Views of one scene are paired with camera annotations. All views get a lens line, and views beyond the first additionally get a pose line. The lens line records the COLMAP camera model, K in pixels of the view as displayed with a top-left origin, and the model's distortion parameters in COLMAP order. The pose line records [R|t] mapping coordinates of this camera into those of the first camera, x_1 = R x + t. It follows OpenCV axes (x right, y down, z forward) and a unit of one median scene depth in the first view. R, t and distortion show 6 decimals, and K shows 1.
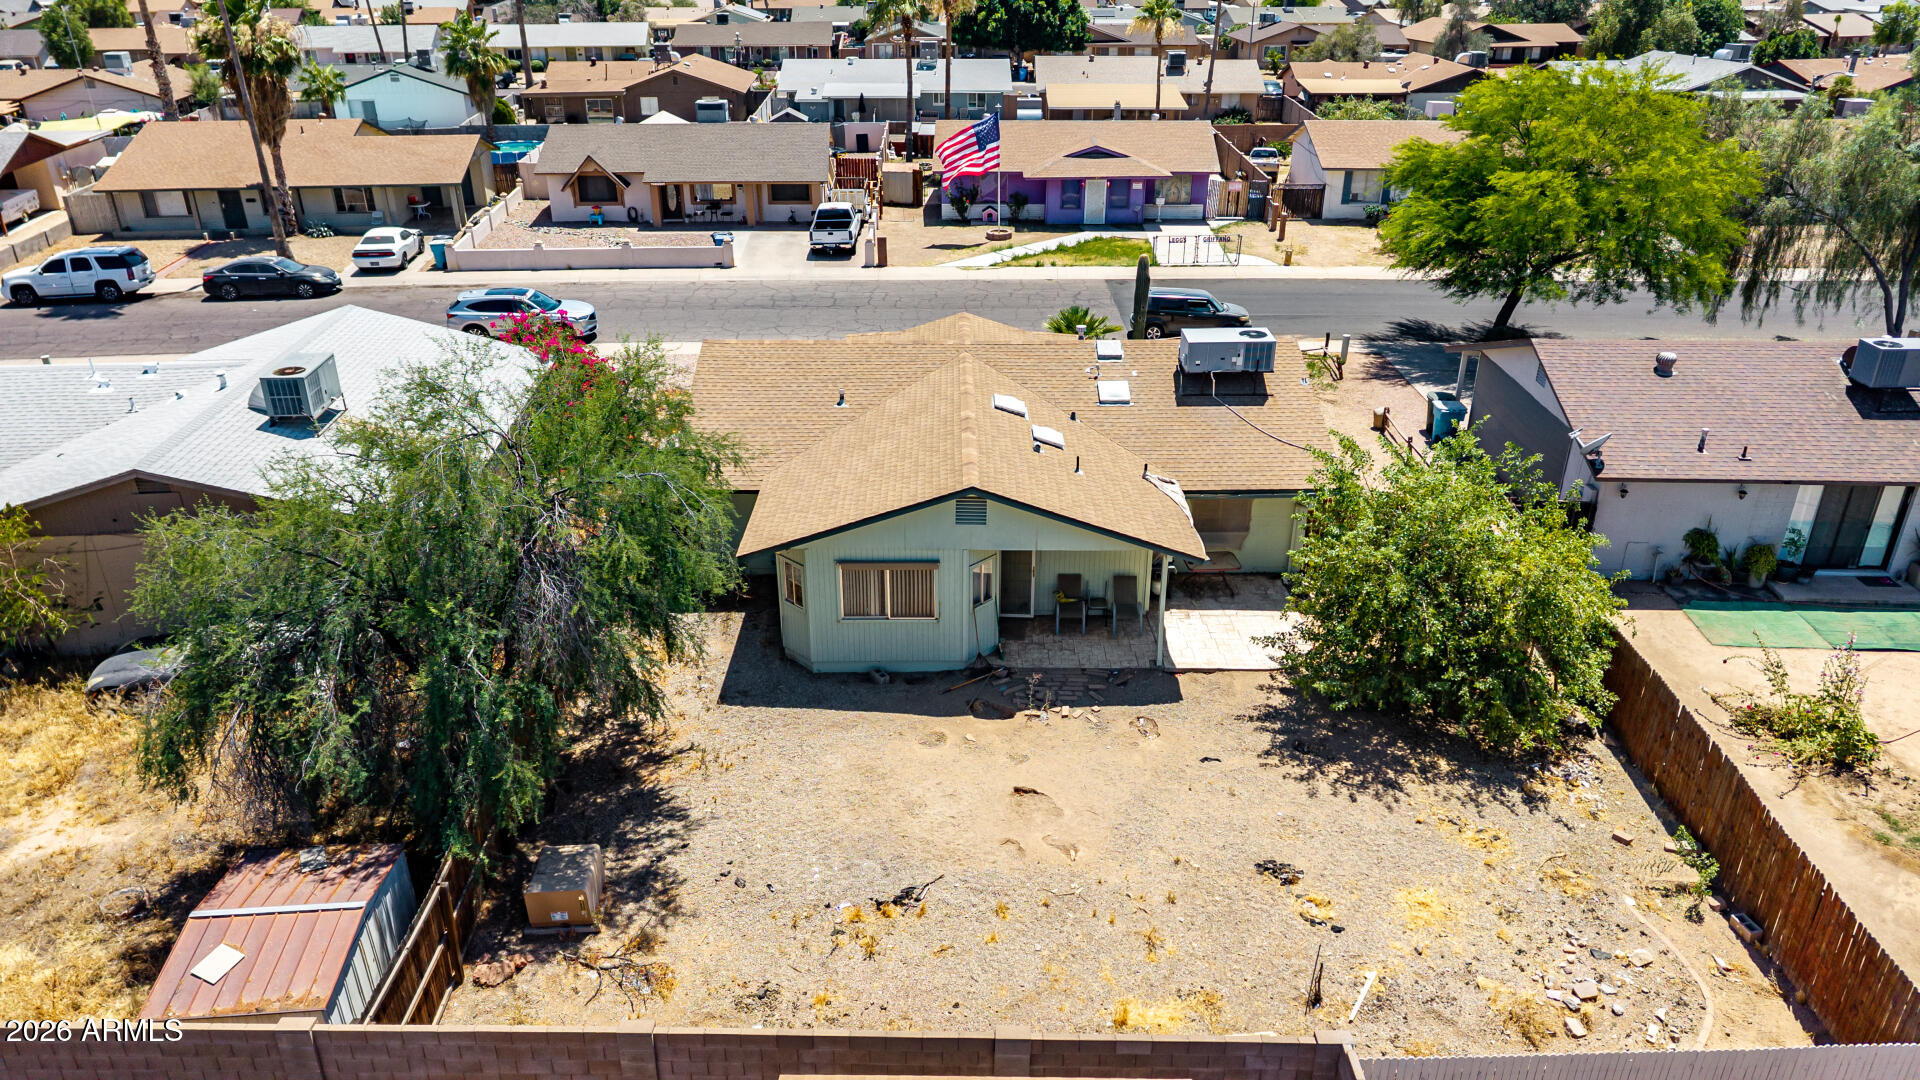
lens RADIAL K [[1279.9, 0, 958.4], [0, 1279.9, 551.9], [0, 0, 1]] dist [0.032439, -0.034351]
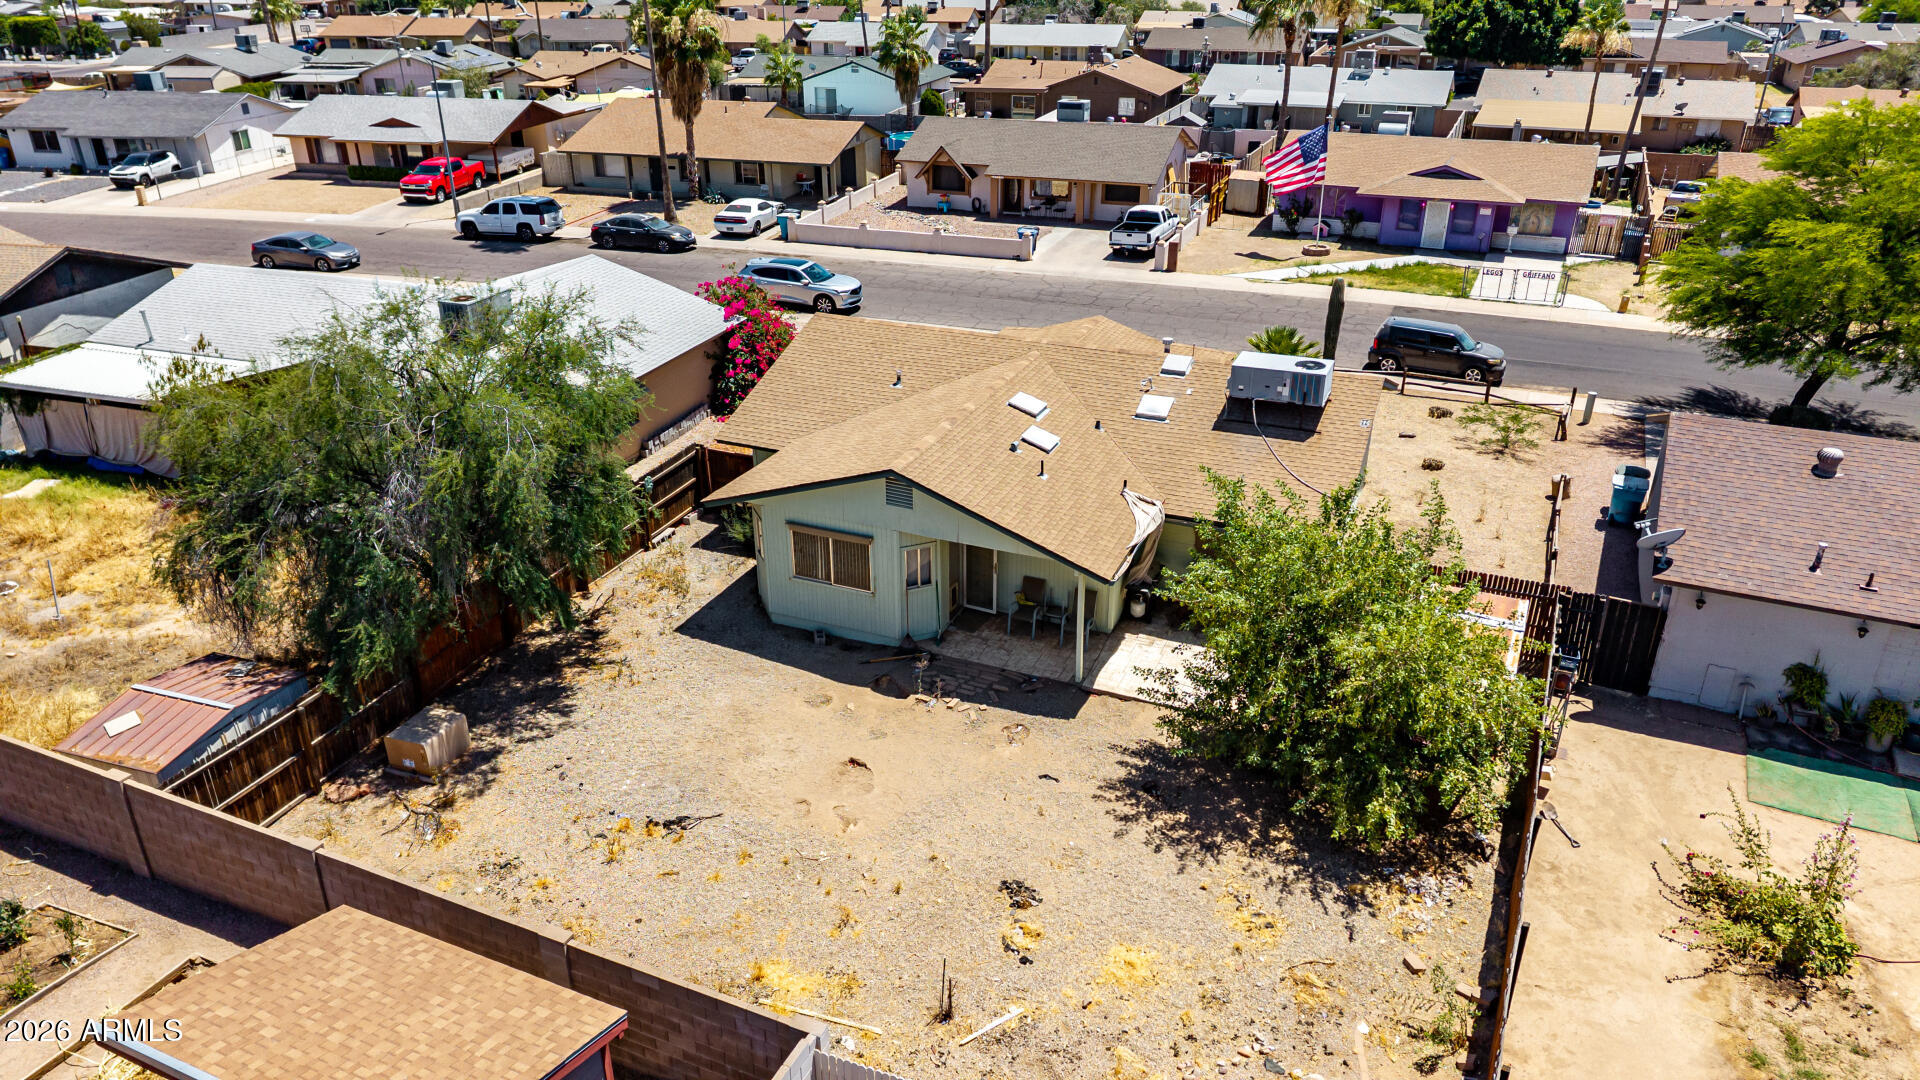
lens RADIAL K [[1279.9, 0, 957.8], [0, 1279.9, 550.6], [0, 0, 1]] dist [0.032439, -0.034351]
pose [[0.917614, 0.170311, -0.359136, 0.375961], [-0.171726, 0.984741, 0.028220, -0.020769], [0.358462, 0.035778, 0.932859, 0.046389]]
